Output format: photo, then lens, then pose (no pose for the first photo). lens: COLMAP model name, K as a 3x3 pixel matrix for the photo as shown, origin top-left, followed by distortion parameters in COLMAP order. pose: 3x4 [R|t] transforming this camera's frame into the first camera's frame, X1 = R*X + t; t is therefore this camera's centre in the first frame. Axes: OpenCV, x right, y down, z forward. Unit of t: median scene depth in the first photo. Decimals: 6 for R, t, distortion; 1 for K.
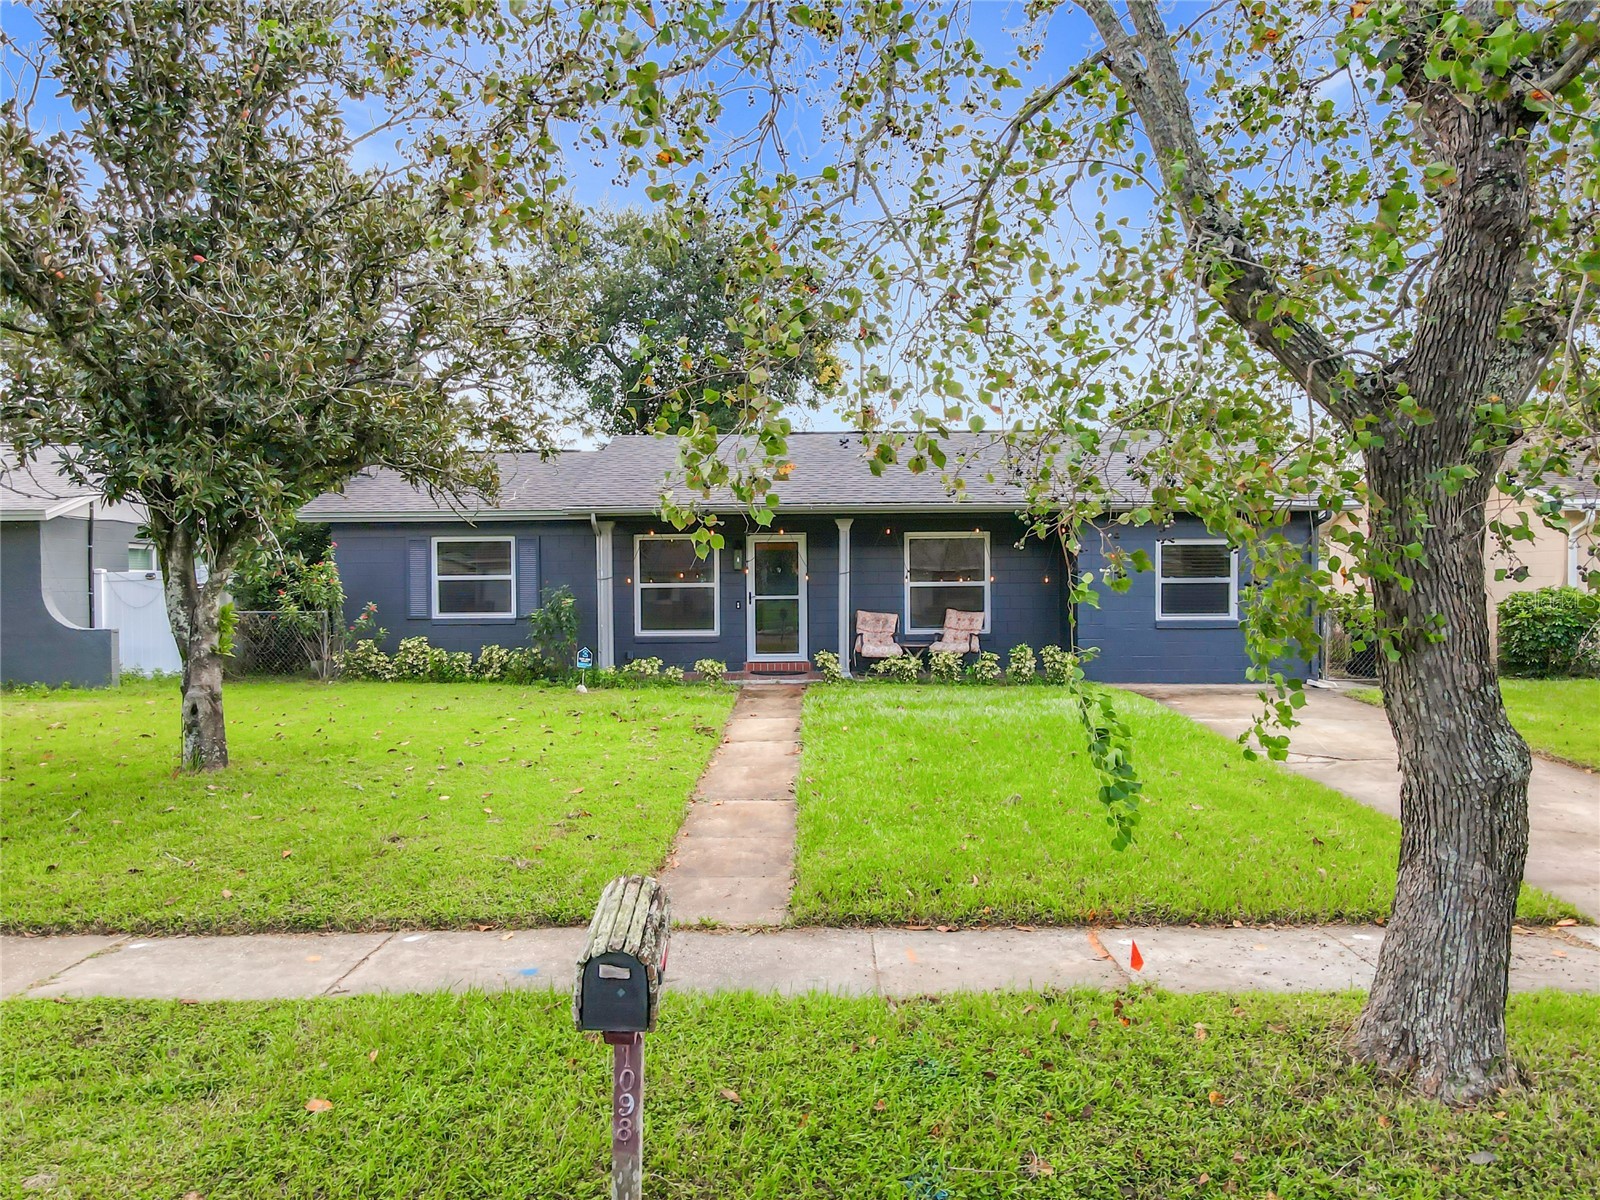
lens RADIAL K [[1132.0, 0, 800.0], [0, 1132.0, 600.0], [0, 0, 1]] dist [0.003549, 0.001102]
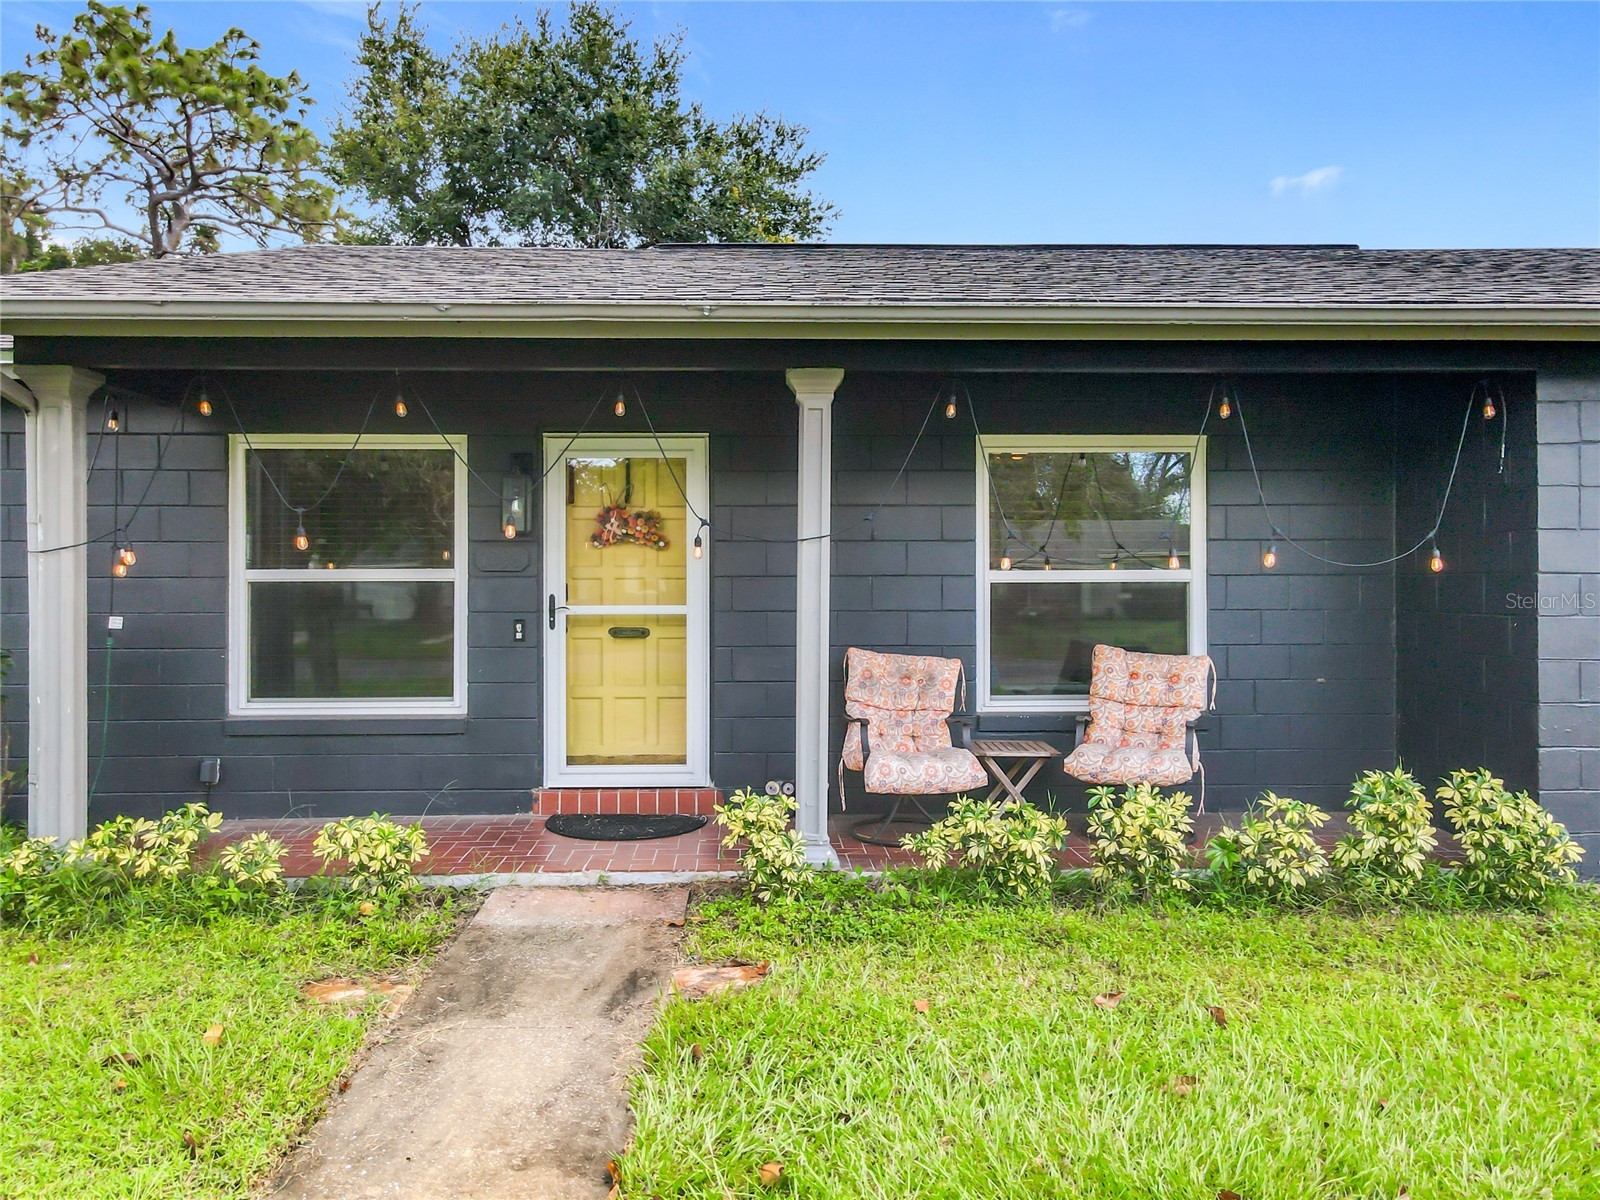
lens RADIAL K [[1132.0, 0, 800.0], [0, 1132.0, 600.0], [0, 0, 1]] dist [0.003549, 0.001102]
pose [[0.999409, 0.006485, 0.033753, 0.023434], [-0.006559, 0.999976, 0.002088, -0.006947], [-0.033738, -0.002308, 0.999428, 0.664220]]
